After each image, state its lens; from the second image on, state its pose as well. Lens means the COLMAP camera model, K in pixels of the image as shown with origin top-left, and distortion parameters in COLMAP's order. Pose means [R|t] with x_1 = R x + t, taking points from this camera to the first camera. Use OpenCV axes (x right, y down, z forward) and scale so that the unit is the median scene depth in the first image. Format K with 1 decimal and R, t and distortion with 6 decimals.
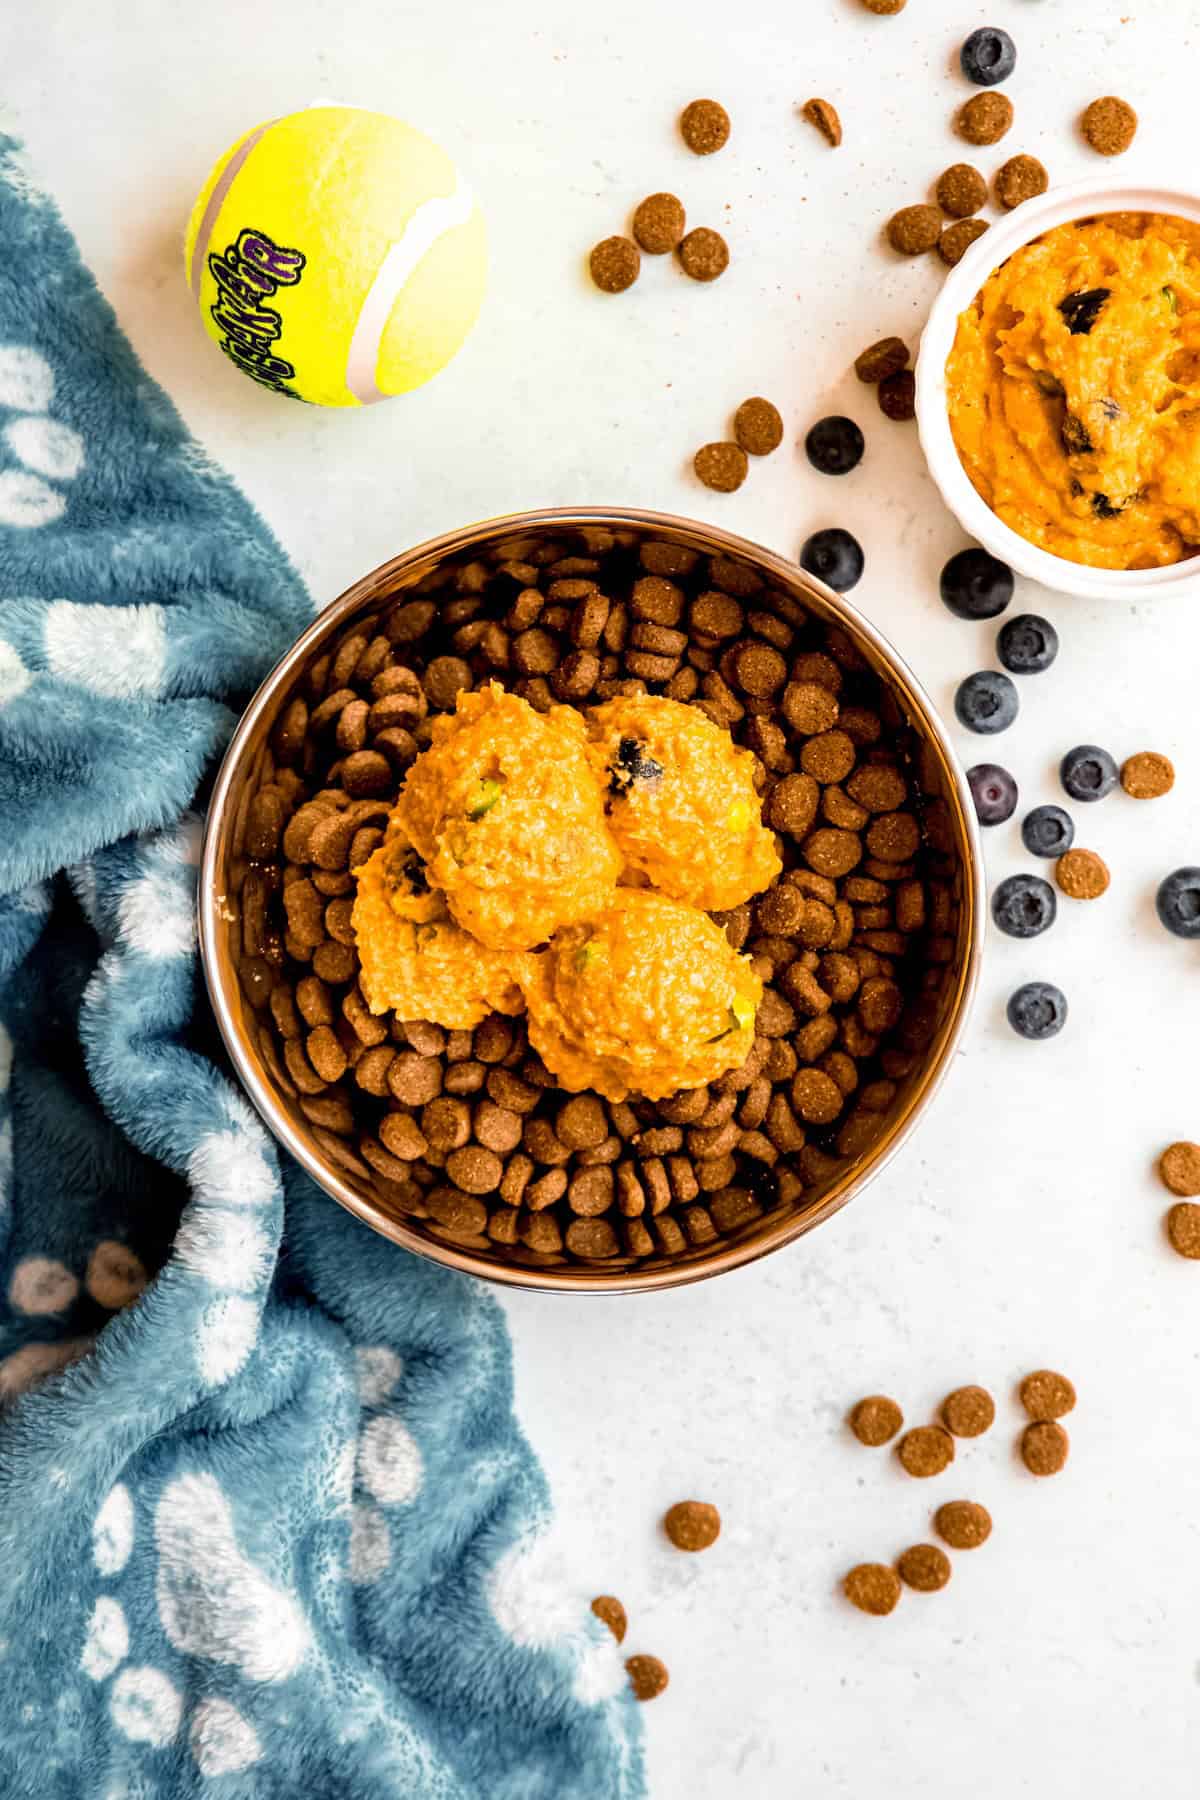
lens RADIAL K [[2093.6, 0, 600.0], [0, 2093.6, 900.0], [0, 0, 1]] dist [0.027260, 0.040285]
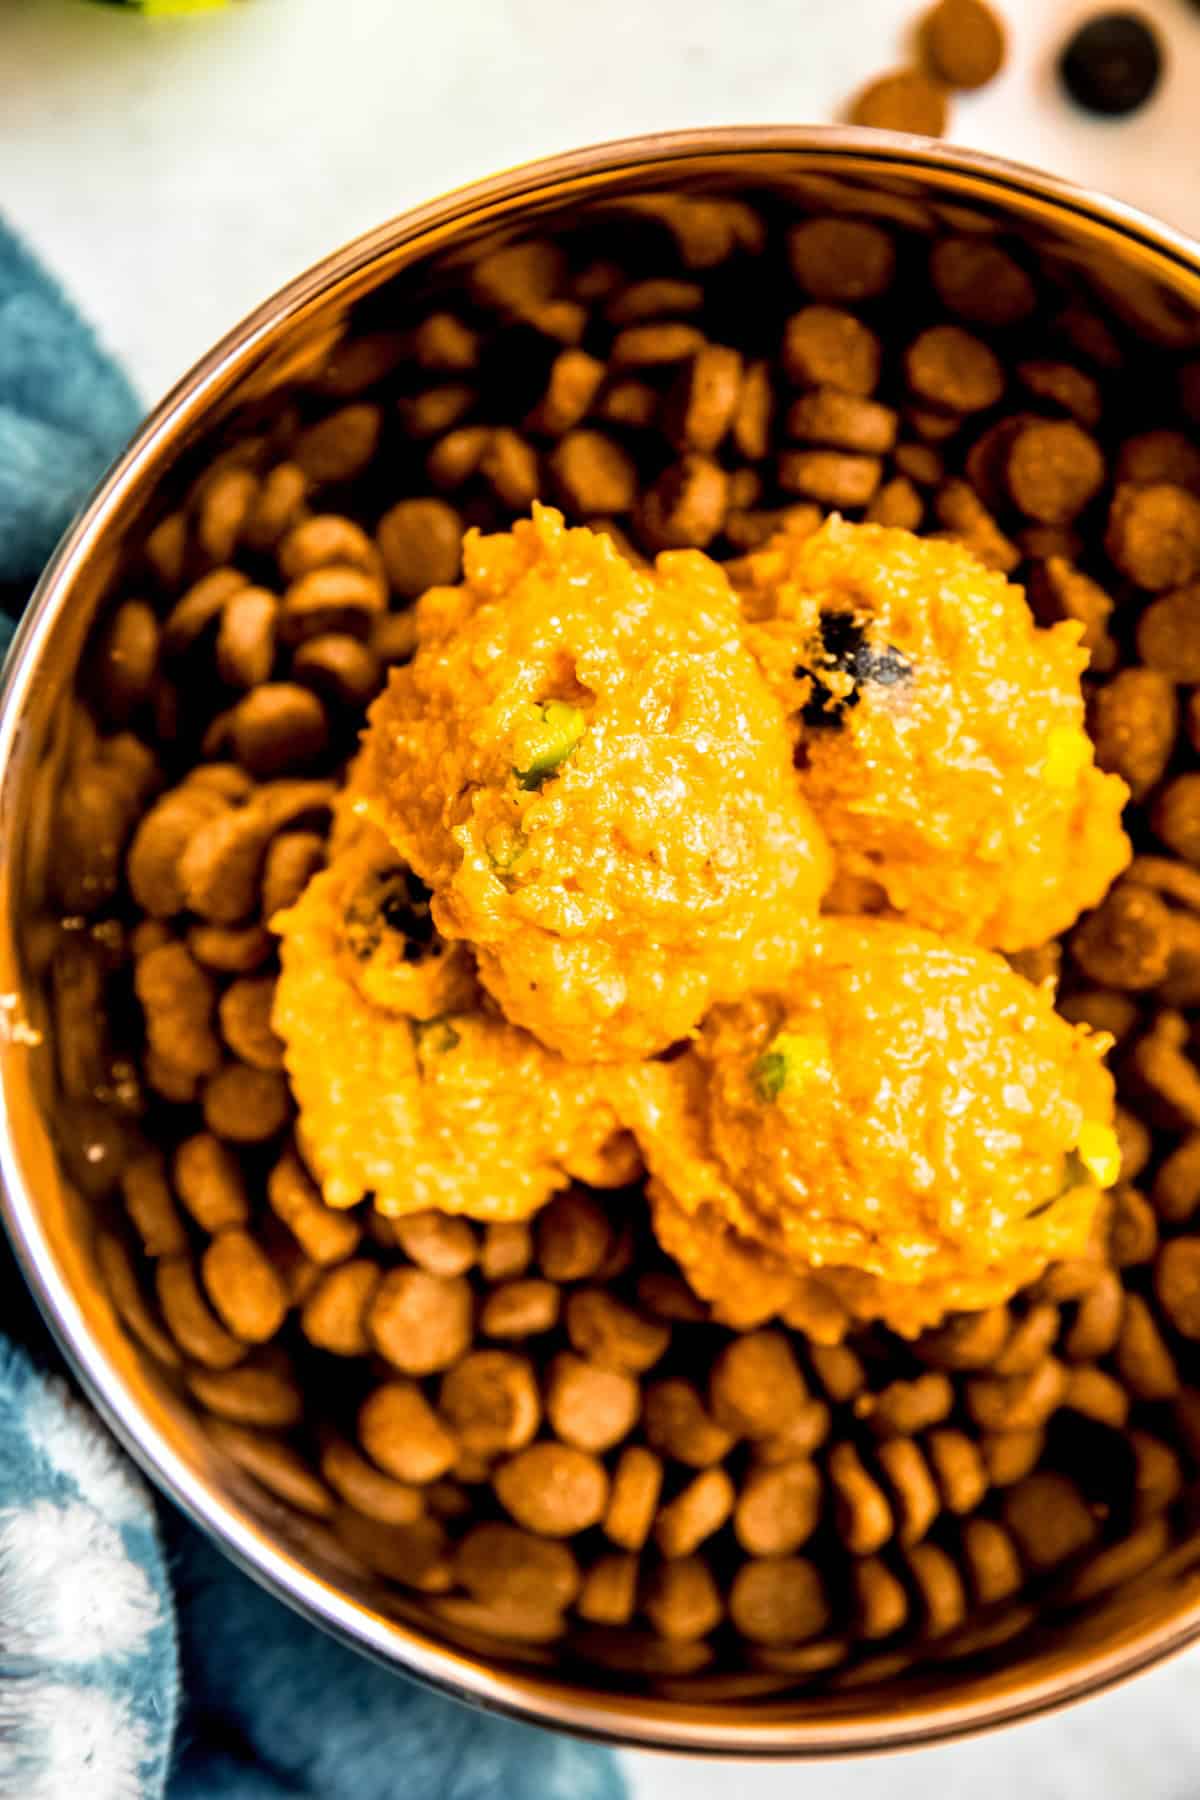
lens RADIAL K [[2093.6, 0, 600.0], [0, 2093.6, 900.0], [0, 0, 1]] dist [0.027260, 0.040285]
pose [[0.995042, -0.070993, 0.069648, -0.074706], [0.071493, 0.997430, -0.004713, -0.010959], [-0.069134, 0.009669, 0.997561, 0.496692]]
